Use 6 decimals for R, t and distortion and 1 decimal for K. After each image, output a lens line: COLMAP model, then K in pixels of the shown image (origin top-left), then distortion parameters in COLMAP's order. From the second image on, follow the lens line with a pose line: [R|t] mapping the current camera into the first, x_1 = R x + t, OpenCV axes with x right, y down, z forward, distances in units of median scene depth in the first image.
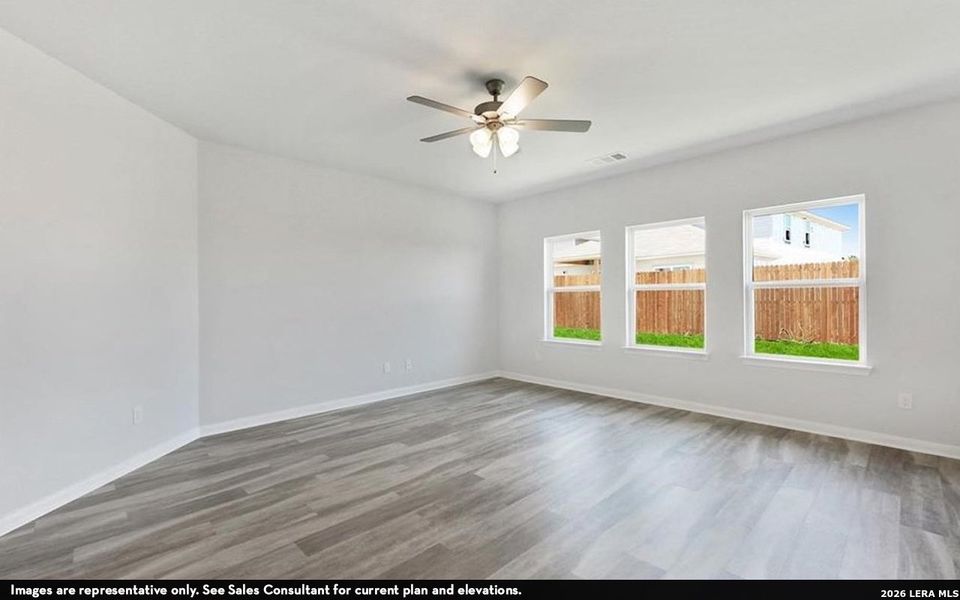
lens RADIAL K [[419.3, 0, 482.1], [0, 419.3, 283.9], [0, 0, 1]] dist [-0.000588, -0.000058]
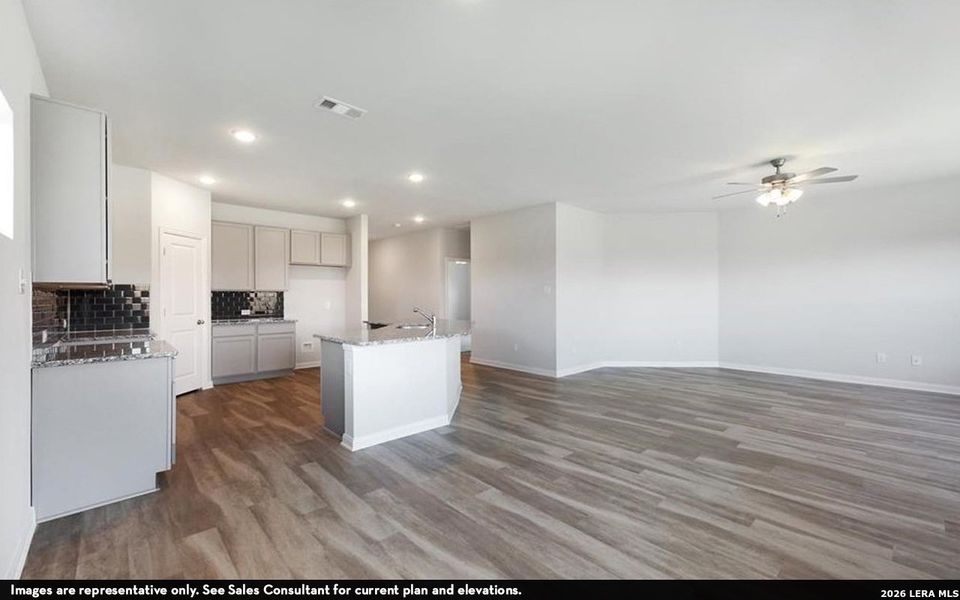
lens RADIAL K [[391.9, 0, 480.0], [0, 391.9, 300.0], [0, 0, 1]] dist [0.014726, 0.000016]
pose [[-0.025194, 0.016225, -0.999551, 1.448369], [0.036357, 0.999222, 0.015303, -0.017885], [0.999021, -0.035955, -0.025764, -0.062862]]
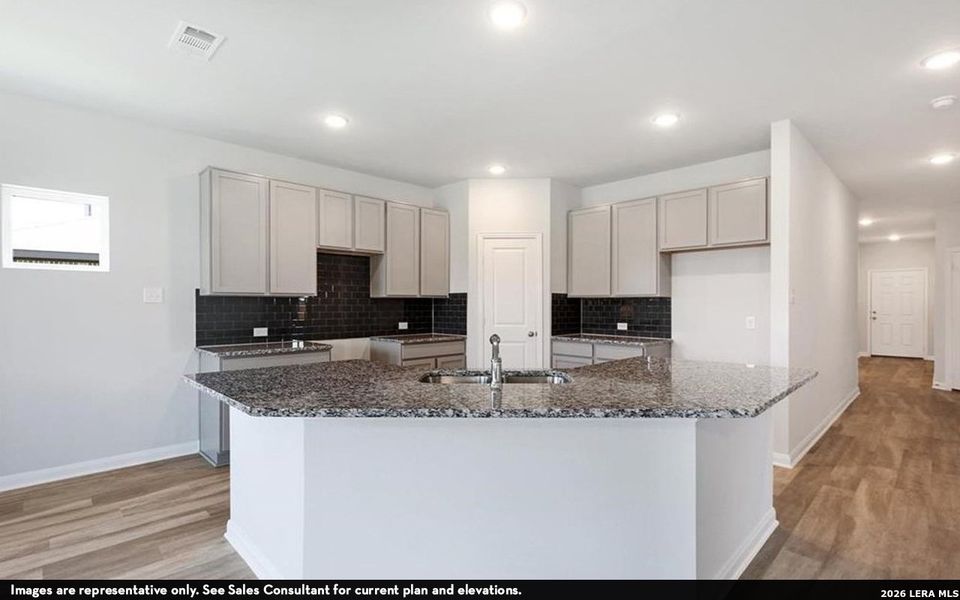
lens RADIAL K [[451.9, 0, 474.0], [0, 451.9, 304.1], [0, 0, 1]] dist [0.002614, 0.000347]
pose [[-0.999846, 0.009759, 0.014612, -0.007911], [0.009257, 0.999379, -0.033999, 0.002185], [-0.014934, -0.033859, -0.999315, 0.365684]]
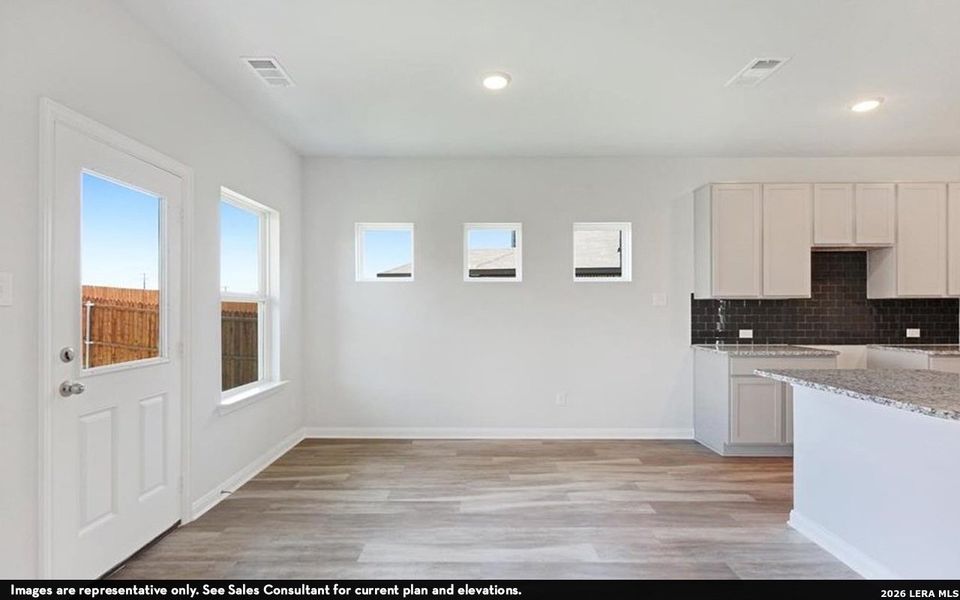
lens RADIAL K [[451.9, 0, 474.0], [0, 451.9, 304.1], [0, 0, 1]] dist [0.002614, 0.000347]
pose [[-0.709147, 0.015735, 0.704885, 0.259221], [-0.015284, 0.999173, -0.037681, 0.007511], [-0.704895, -0.037495, -0.708320, 0.597895]]
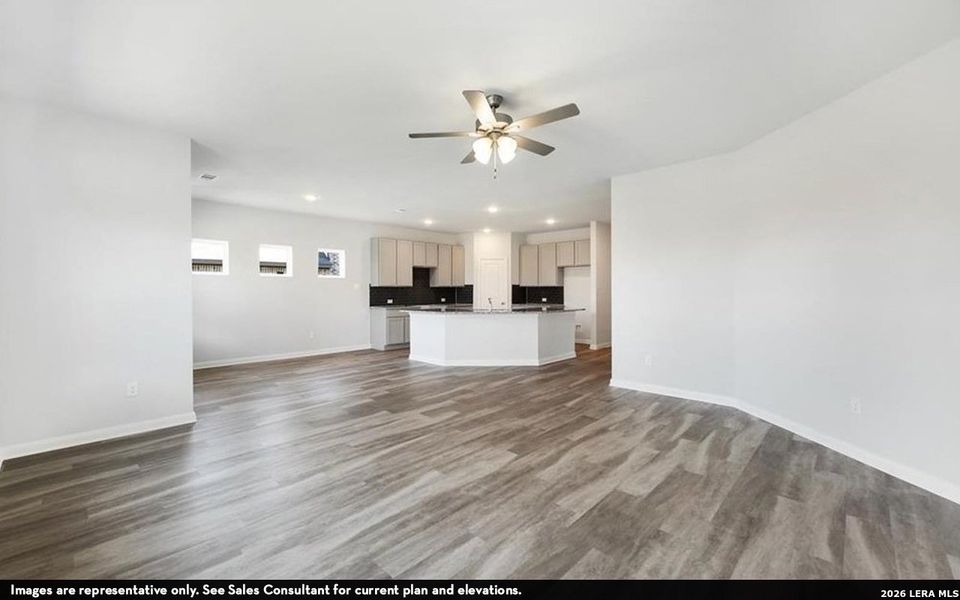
lens RADIAL K [[406.9, 0, 480.0], [0, 406.9, 300.0], [0, 0, 1]] dist [-0.001402, -0.000146]
pose [[-0.999264, 0.013093, -0.036070, 0.106430], [0.013403, 0.999875, -0.008357, 0.055442], [0.035956, -0.008834, -0.999314, 1.968304]]
